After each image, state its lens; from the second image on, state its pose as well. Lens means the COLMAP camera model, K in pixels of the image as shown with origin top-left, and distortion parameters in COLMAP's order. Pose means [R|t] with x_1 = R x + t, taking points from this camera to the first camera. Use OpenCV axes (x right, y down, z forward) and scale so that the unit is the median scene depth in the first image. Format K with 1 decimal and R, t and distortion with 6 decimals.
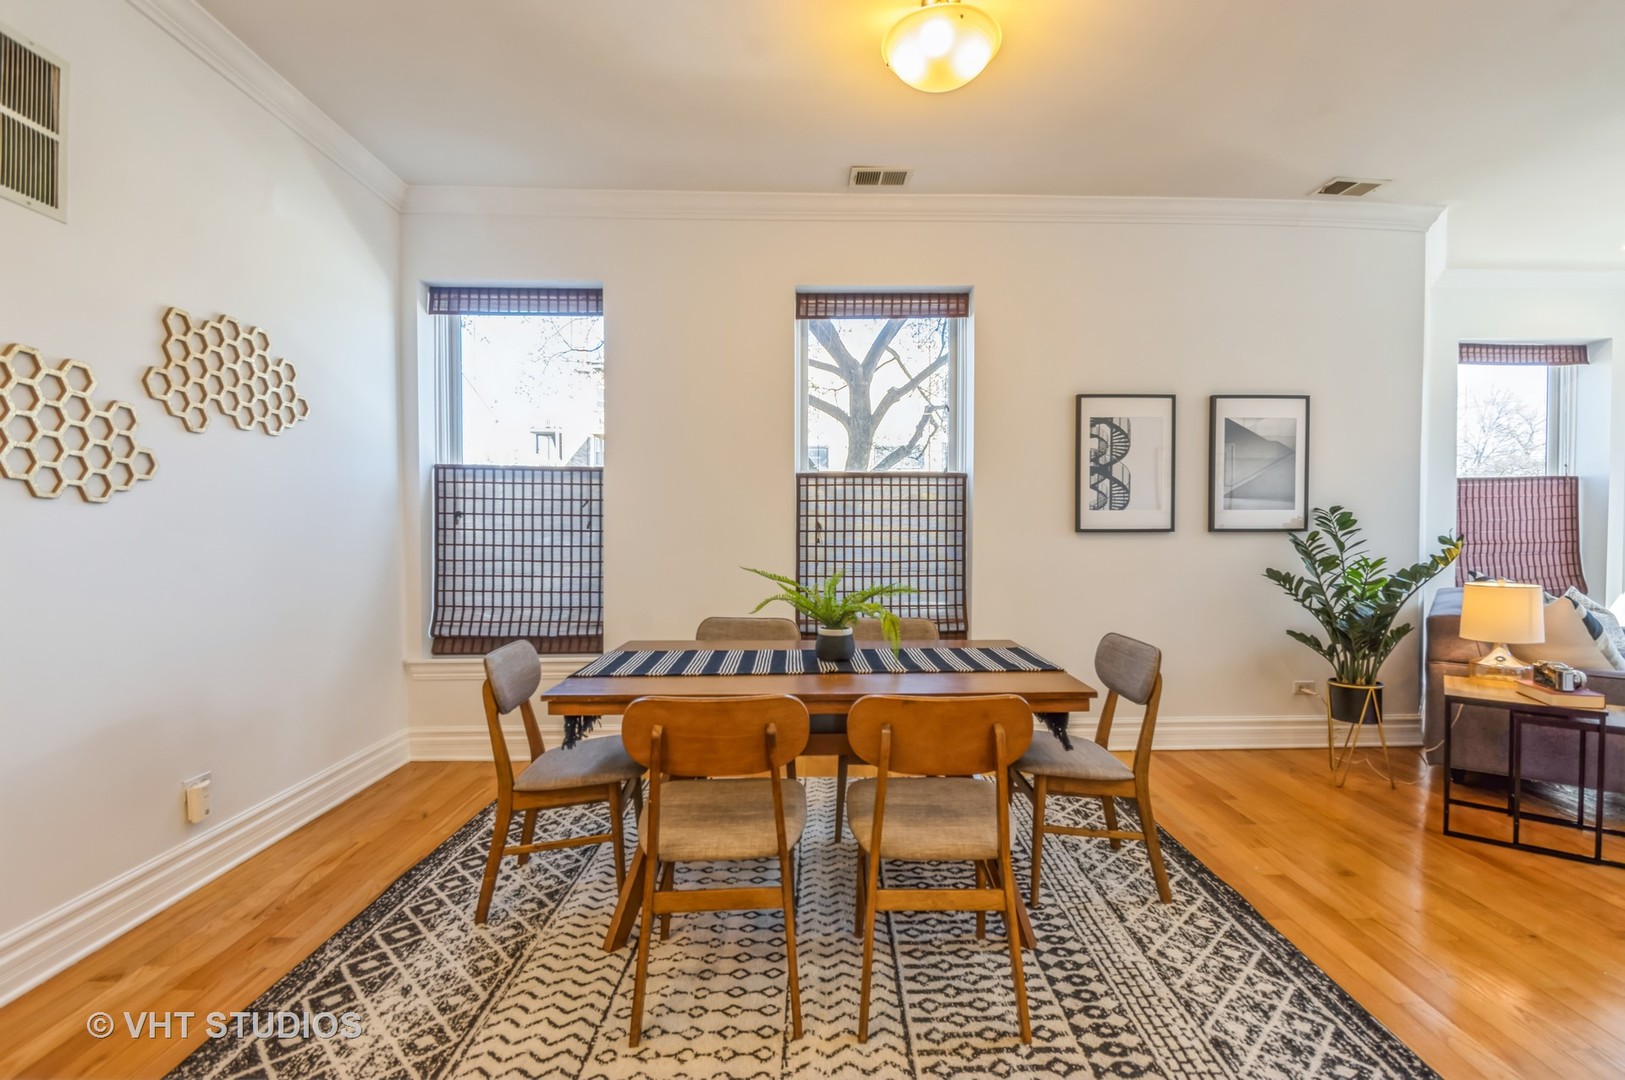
lens RADIAL K [[699.1, 0, 898.3], [0, 699.1, 537.8], [0, 0, 1]] dist [0.022239, -0.024697]
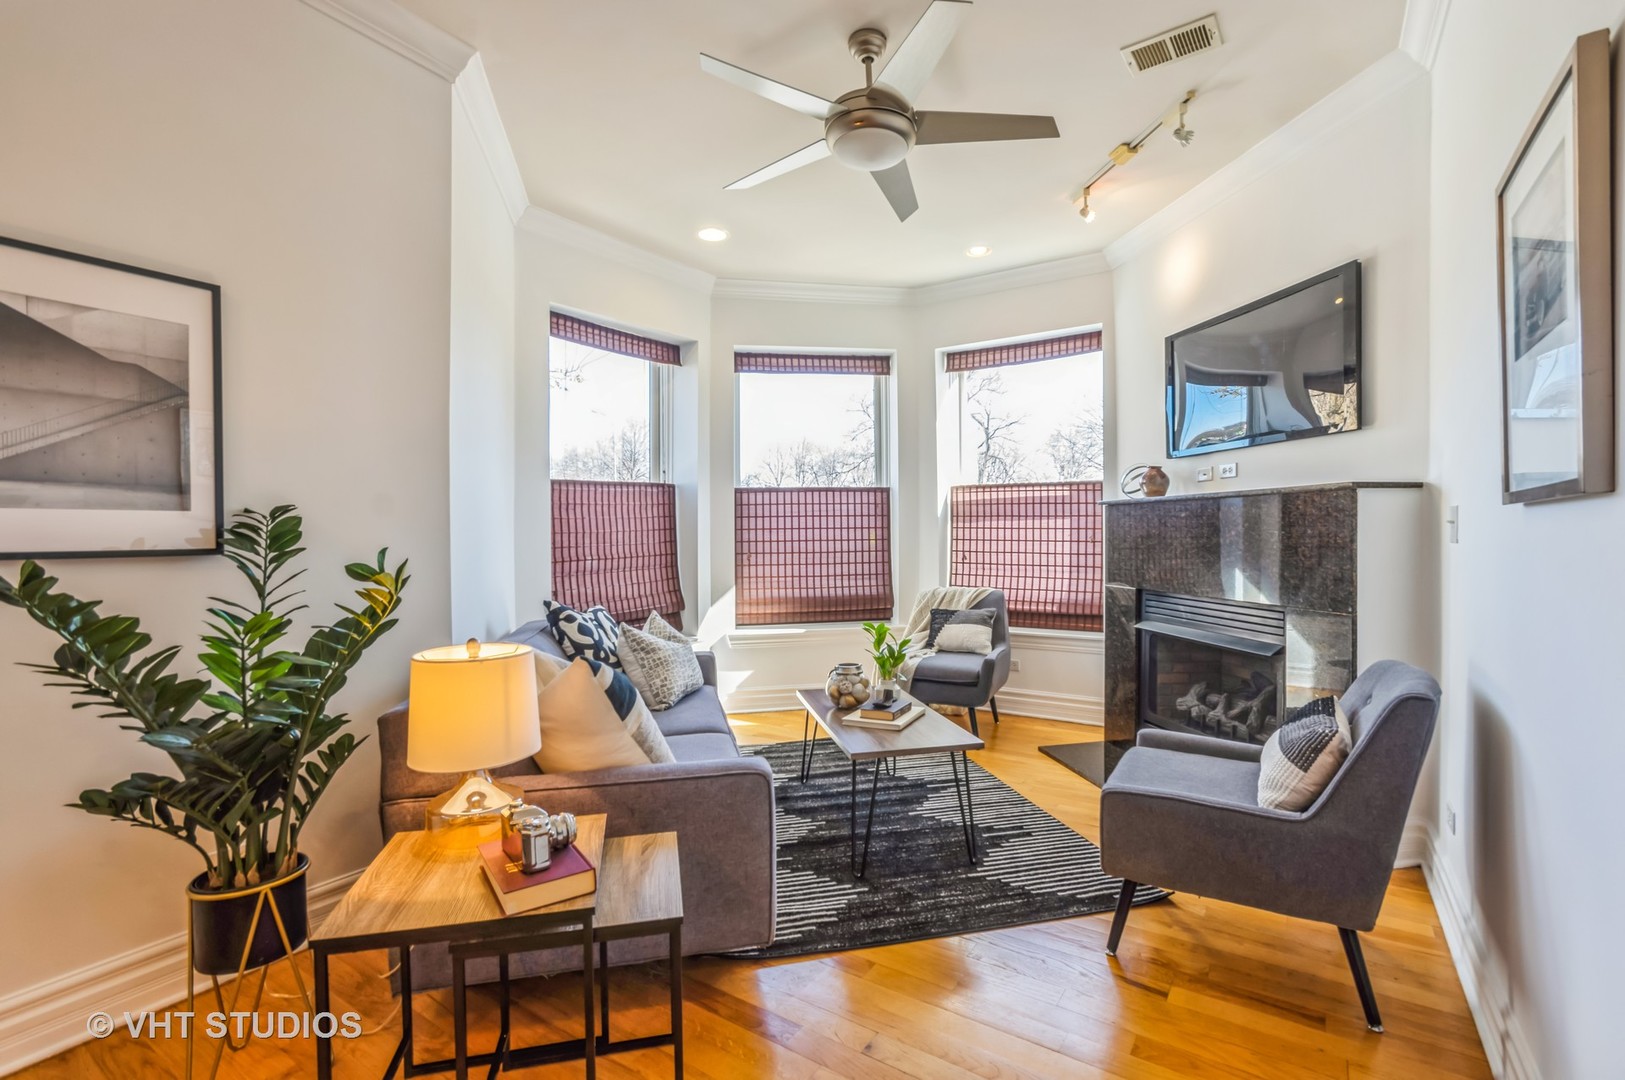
lens RADIAL K [[696.3, 0, 812.5], [0, 696.3, 540.0], [0, 0, 1]] dist [0.000447, 0.000013]
pose [[0.620970, -0.011826, 0.783745, 0.459694], [0.023511, 0.999717, -0.003543, -0.007331], [-0.783482, 0.020626, 0.621072, 0.359599]]
